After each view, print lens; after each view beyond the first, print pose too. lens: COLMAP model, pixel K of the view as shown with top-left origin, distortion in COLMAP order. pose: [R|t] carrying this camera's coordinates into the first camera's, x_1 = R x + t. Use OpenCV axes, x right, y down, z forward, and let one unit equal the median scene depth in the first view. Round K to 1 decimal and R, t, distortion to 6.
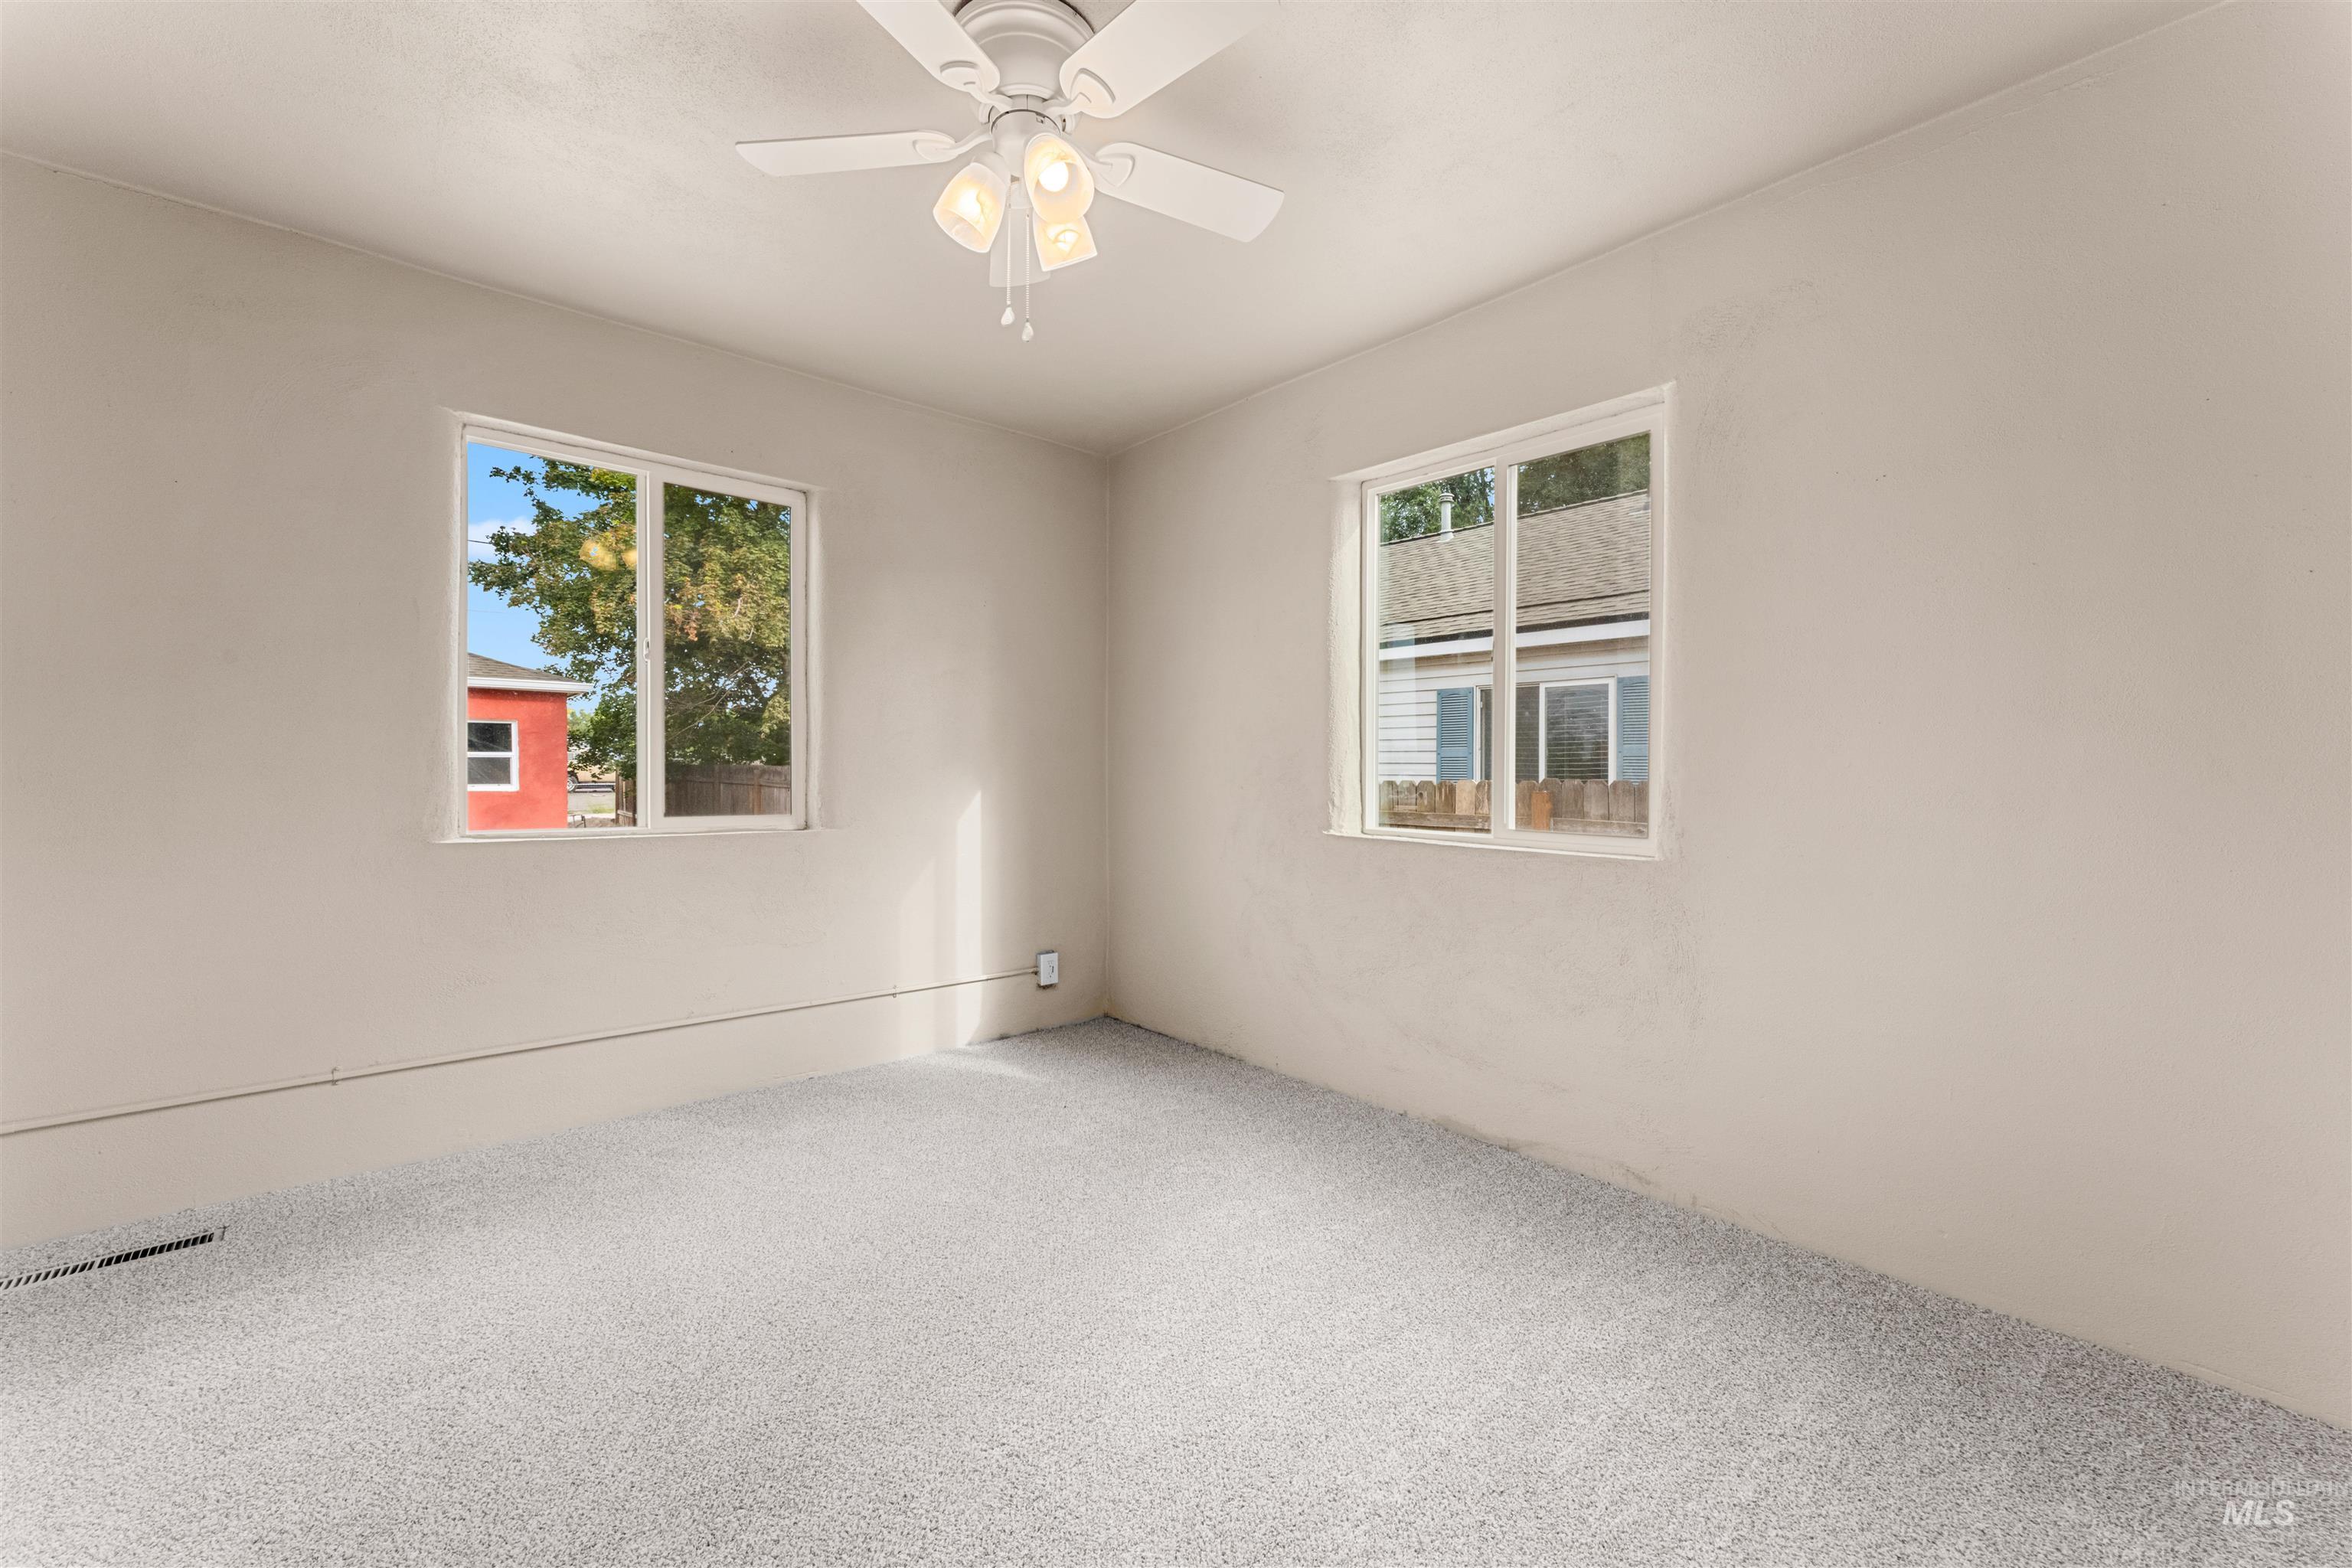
lens RADIAL K [[965.3, 0, 1104.7], [0, 965.3, 769.3], [0, 0, 1]] dist [0.007476, -0.002038]
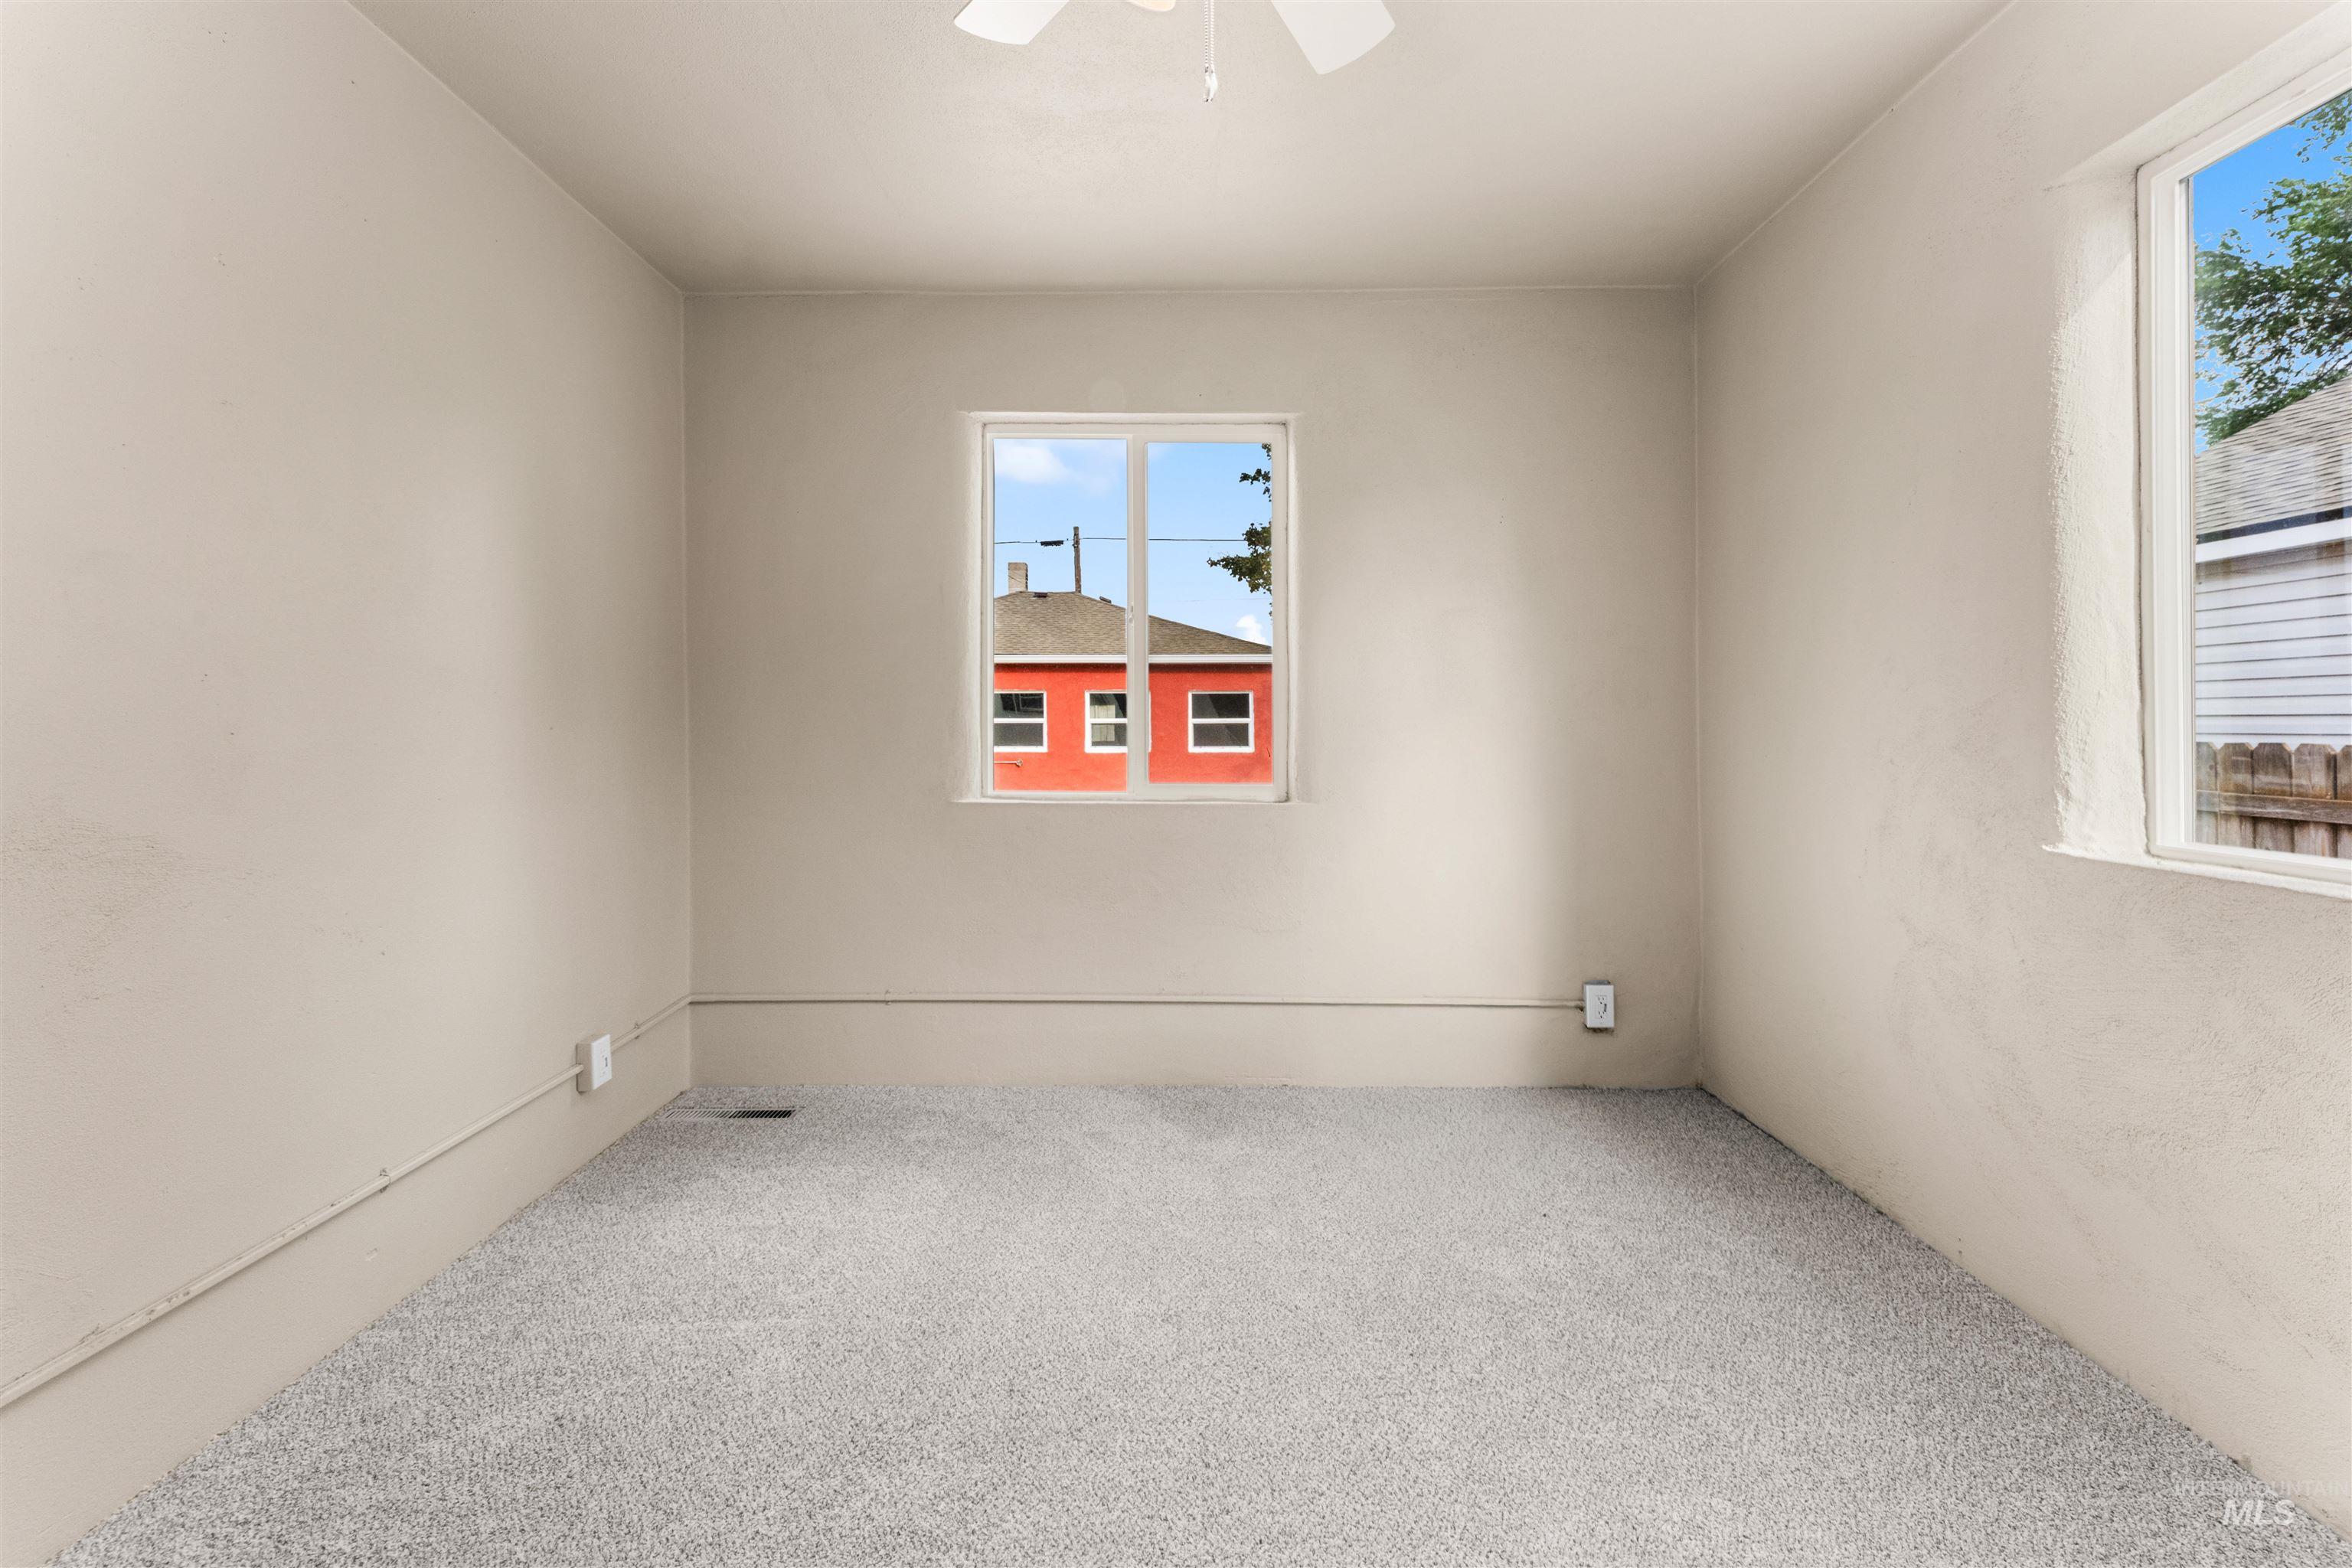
lens RADIAL K [[965.3, 0, 1180.3], [0, 965.3, 722.4], [0, 0, 1]] dist [0.007476, -0.002038]
pose [[0.768925, -0.012518, -0.639216, 0.199069], [0.006181, 0.999907, -0.012146, -0.000202], [0.639309, 0.005389, 0.768931, 0.278361]]
